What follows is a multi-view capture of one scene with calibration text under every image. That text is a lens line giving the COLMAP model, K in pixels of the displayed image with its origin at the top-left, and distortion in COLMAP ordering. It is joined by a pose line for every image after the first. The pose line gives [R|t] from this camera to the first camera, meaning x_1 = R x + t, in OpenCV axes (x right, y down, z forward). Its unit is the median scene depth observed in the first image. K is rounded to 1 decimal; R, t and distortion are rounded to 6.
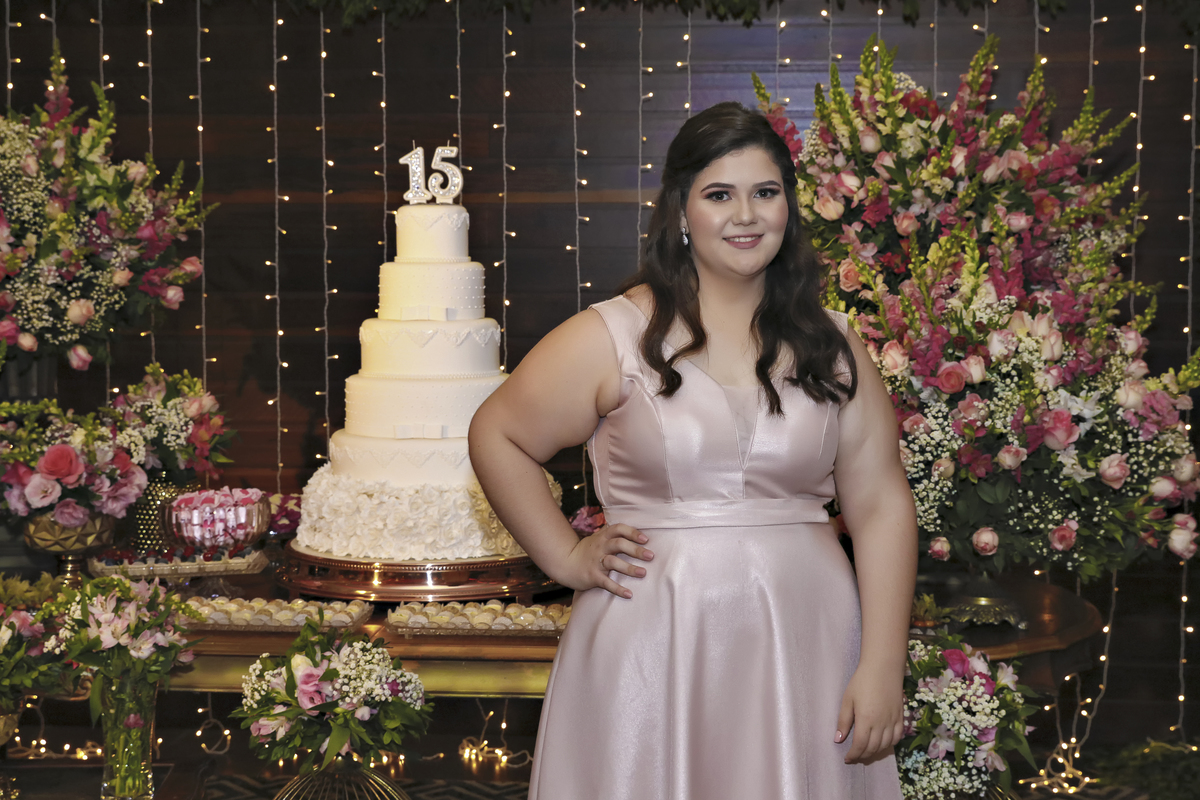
lens RADIAL K [[2026.2, 0, 600.0], [0, 2026.2, 400.0], [0, 0, 1]] dist [0.039316, -0.056254]
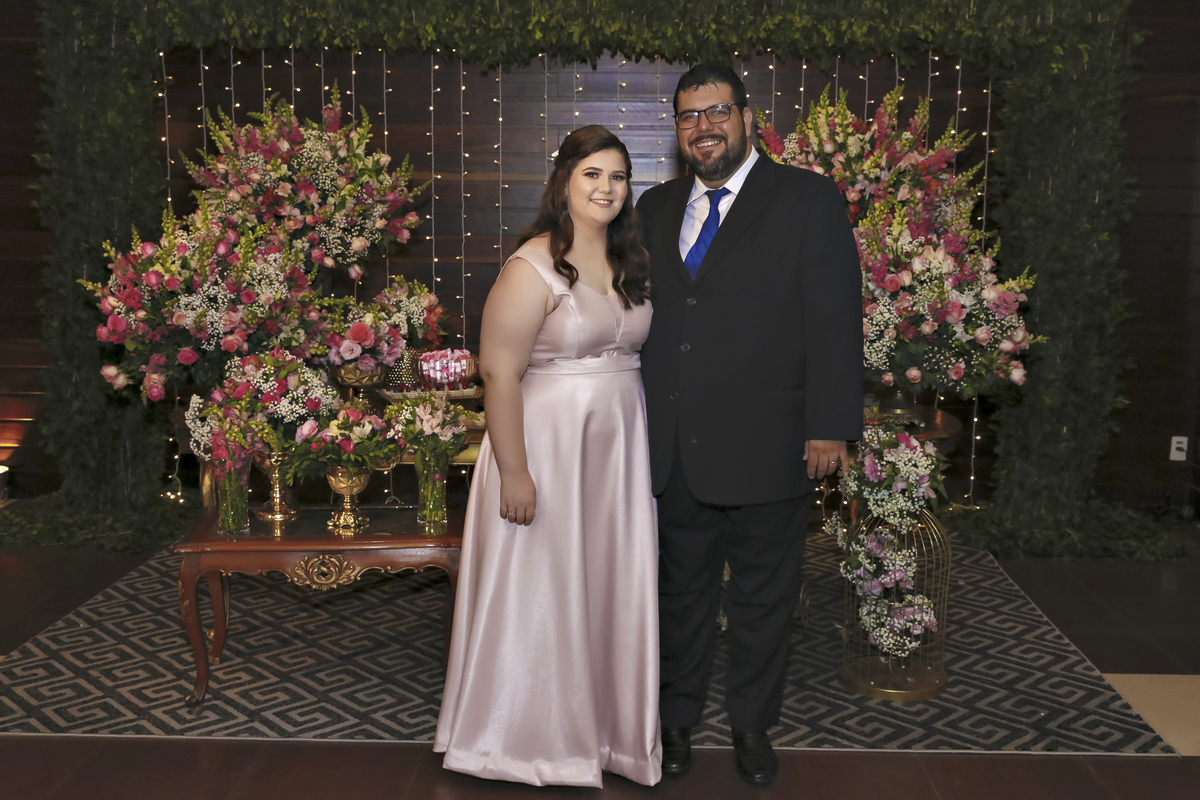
lens RADIAL K [[1351.7, 0, 600.0], [0, 1351.7, 400.0], [0, 0, 1]] dist [0.007764, -0.010894]
pose [[0.997411, -0.002654, 0.071864, -0.147167], [-0.001837, 0.998052, 0.062358, 0.015736], [-0.071890, -0.062328, 0.995463, -0.140375]]
